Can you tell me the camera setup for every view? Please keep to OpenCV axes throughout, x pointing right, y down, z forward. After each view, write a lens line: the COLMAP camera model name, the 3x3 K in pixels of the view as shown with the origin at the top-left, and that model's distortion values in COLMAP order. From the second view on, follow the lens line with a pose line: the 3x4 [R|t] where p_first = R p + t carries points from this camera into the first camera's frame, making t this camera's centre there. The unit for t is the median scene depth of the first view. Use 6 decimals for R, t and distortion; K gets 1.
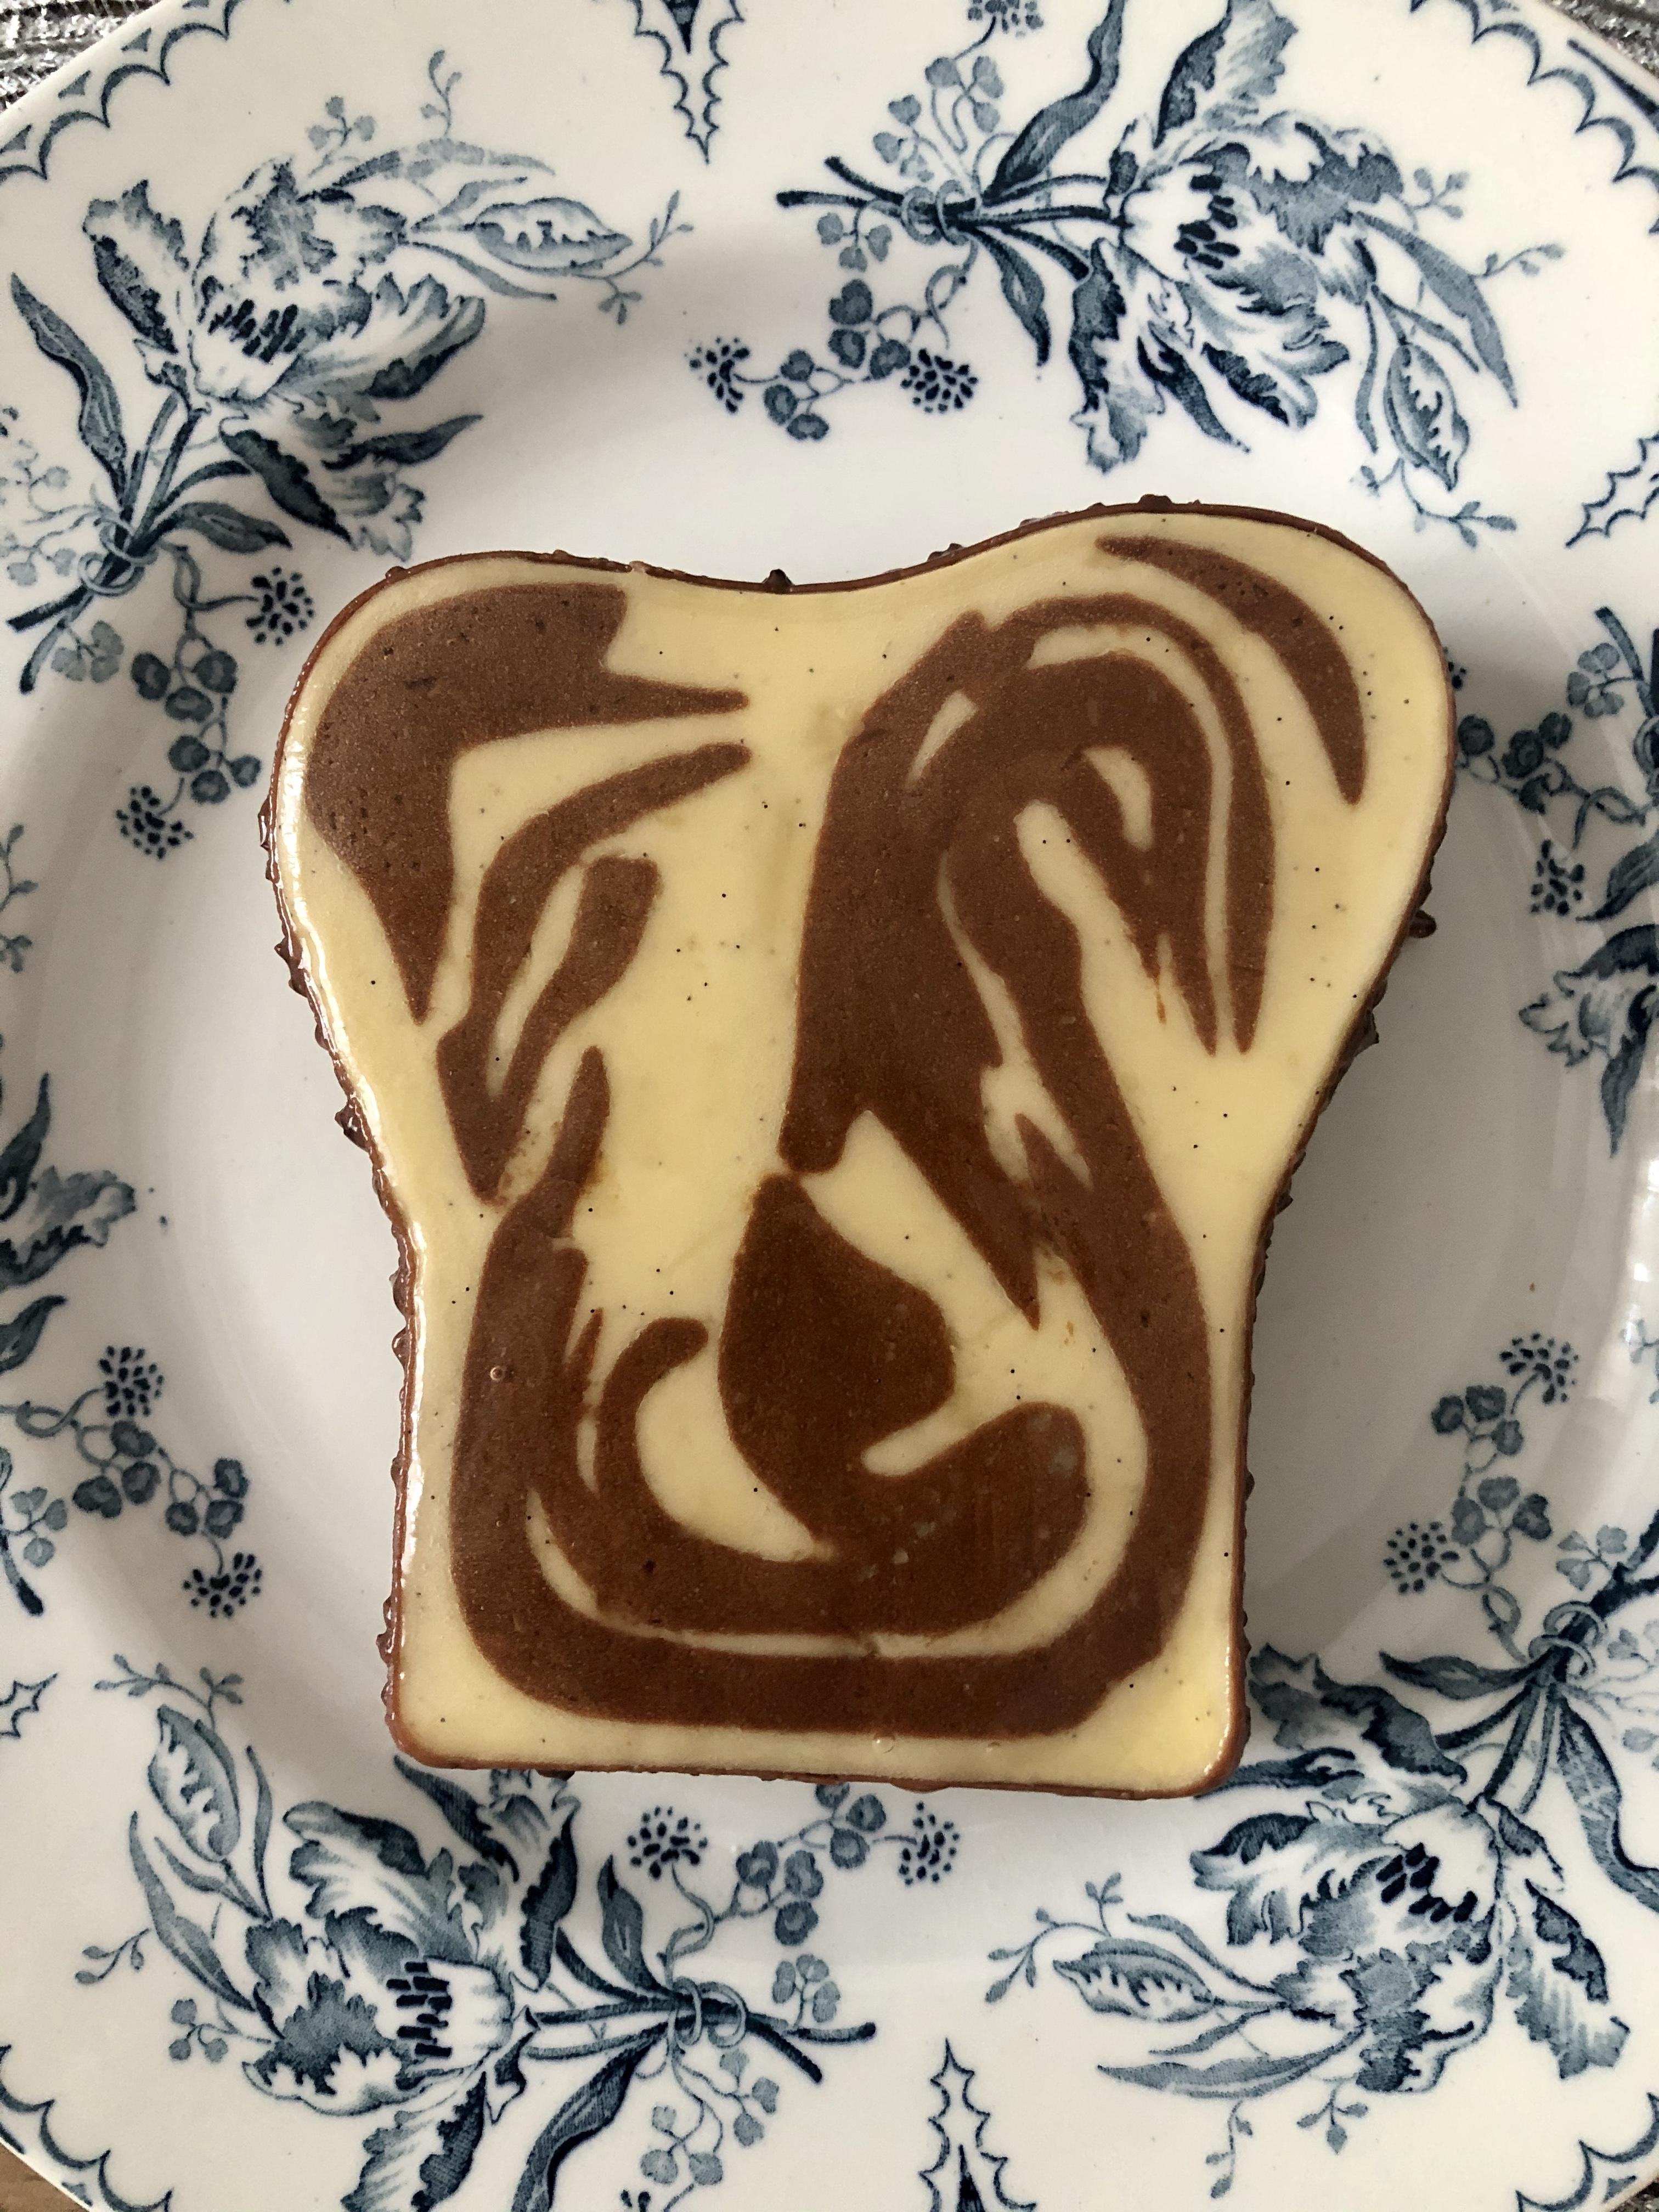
lens RADIAL K [[1906.4, 0, 829.5], [0, 1906.4, 1106.0], [0, 0, 1]] dist [-0.059299, 0.095981]
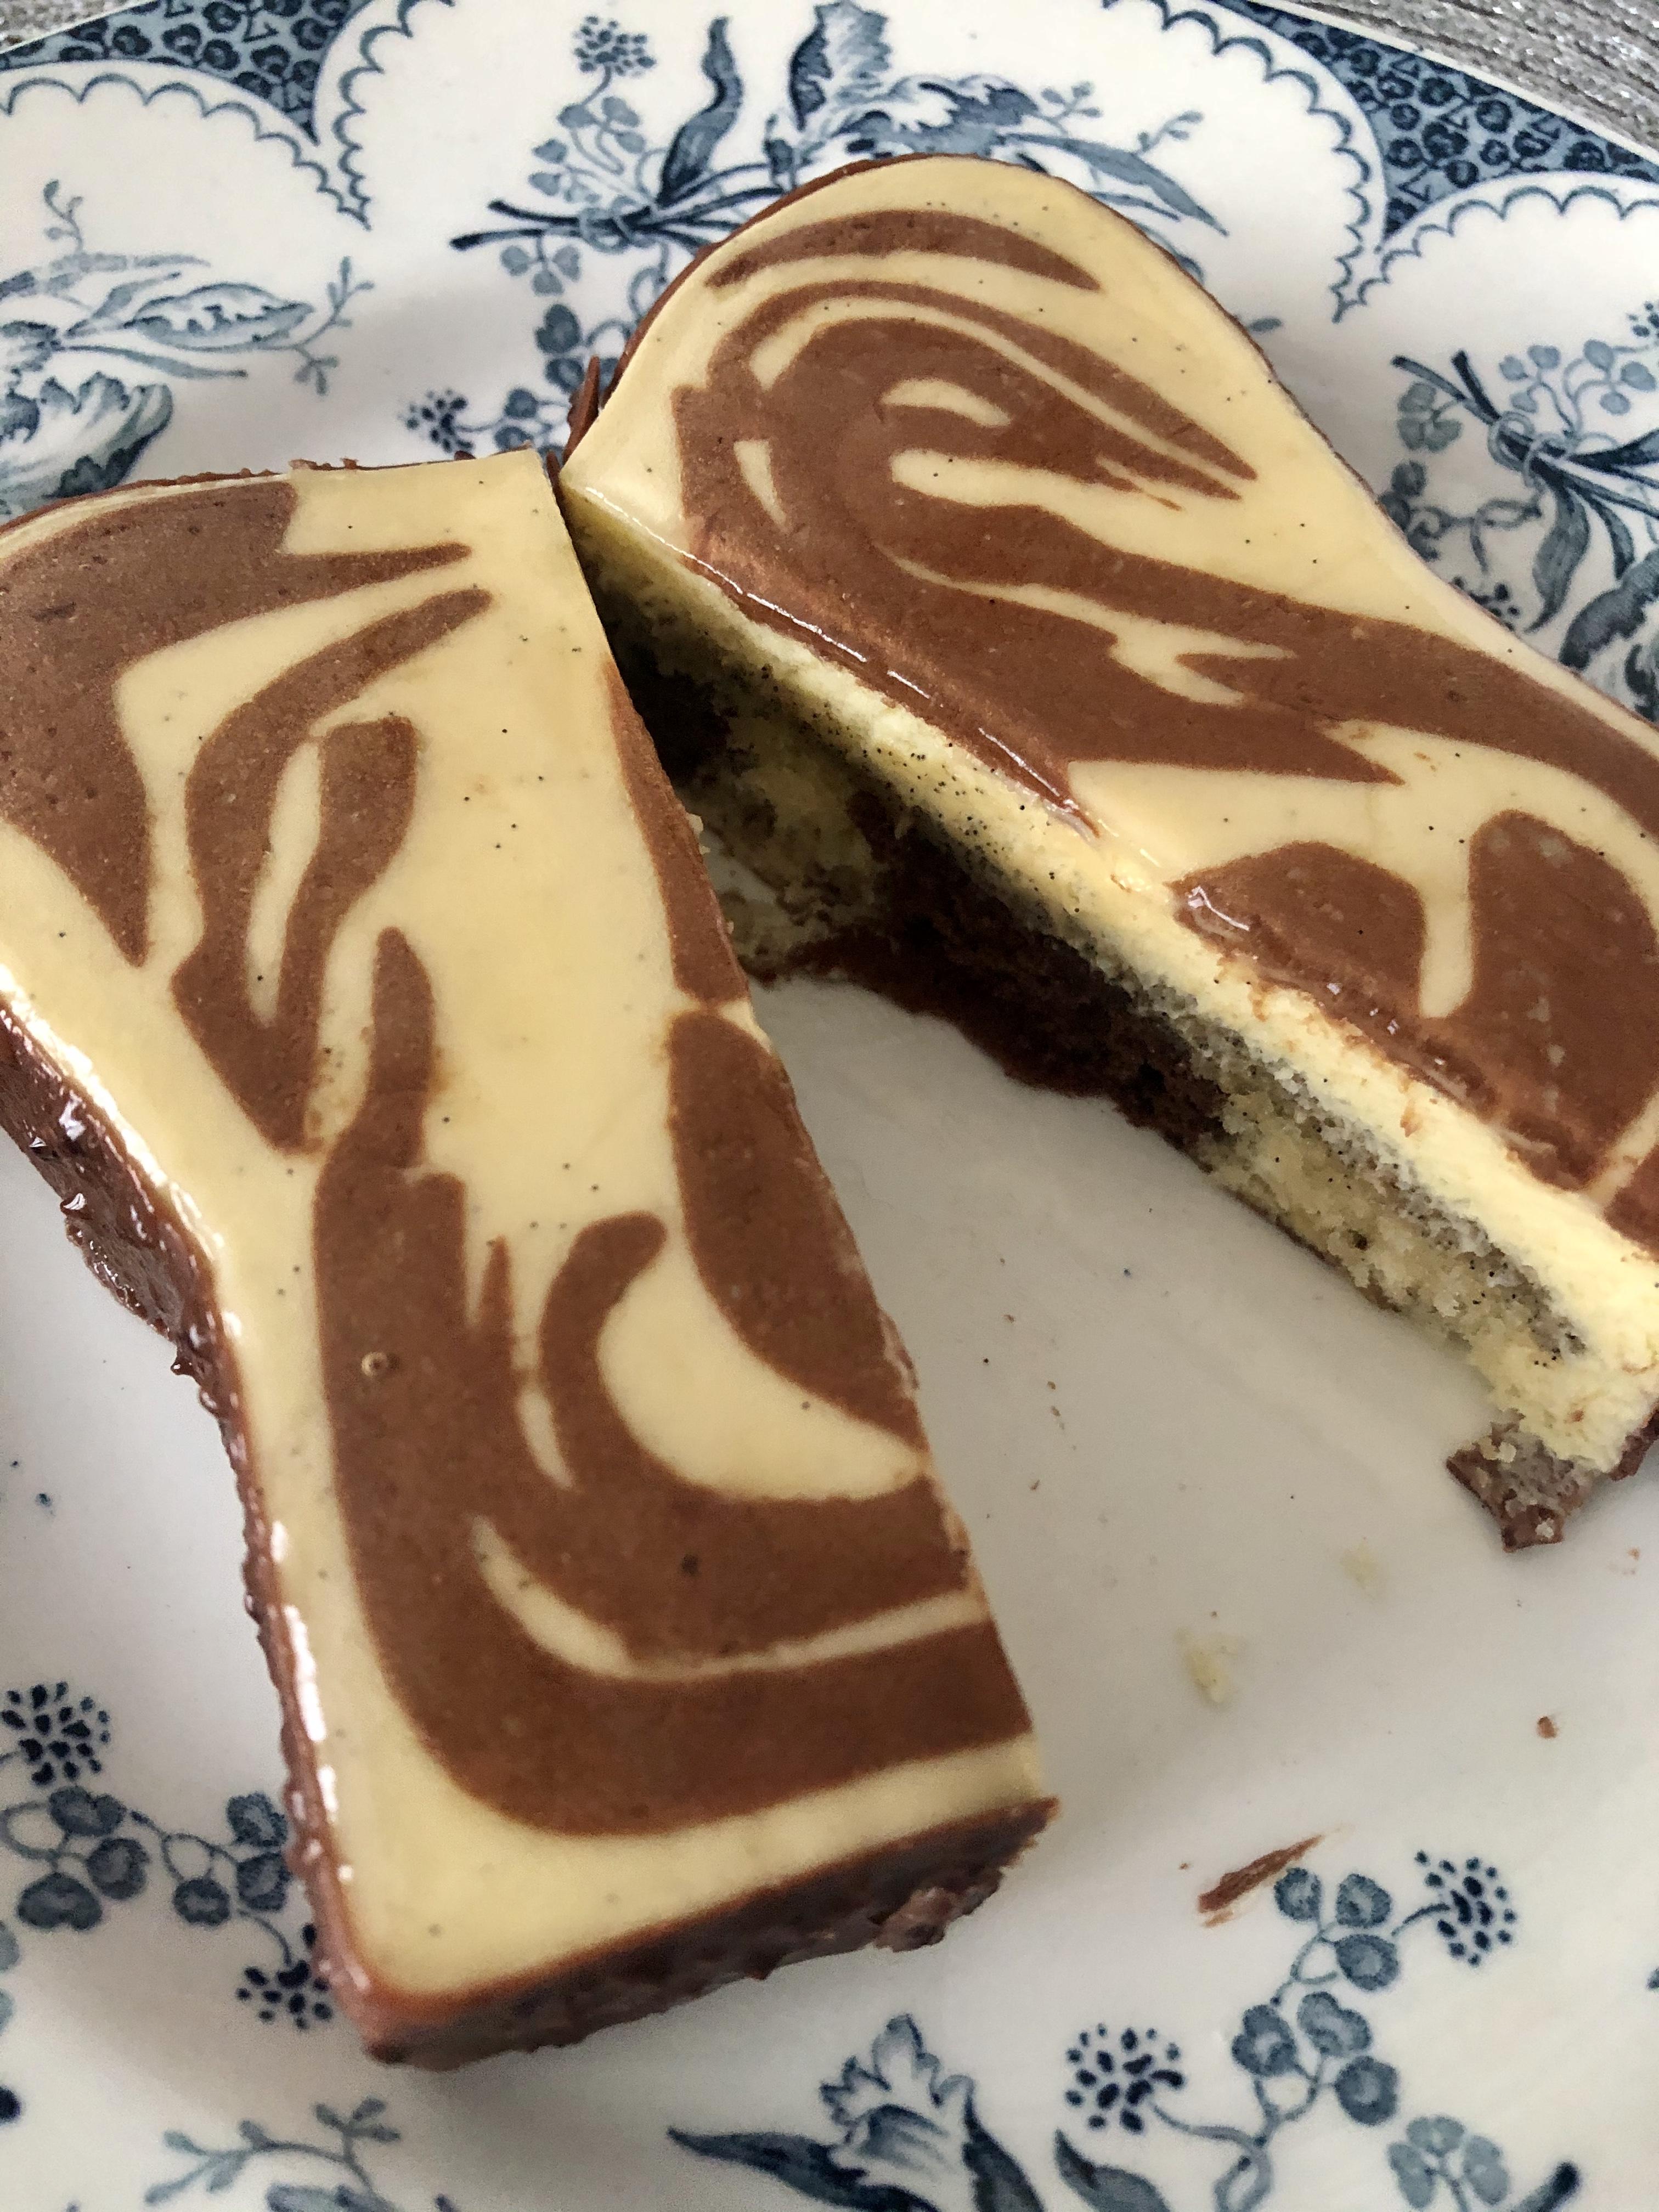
lens RADIAL K [[1906.4, 0, 829.5], [0, 1906.4, 1106.0], [0, 0, 1]] dist [-0.059299, 0.095981]
pose [[0.910373, -0.299074, 0.285964, -0.256193], [0.389563, 0.852462, -0.348639, 0.293422], [-0.139505, 0.428793, 0.892567, 0.313249]]
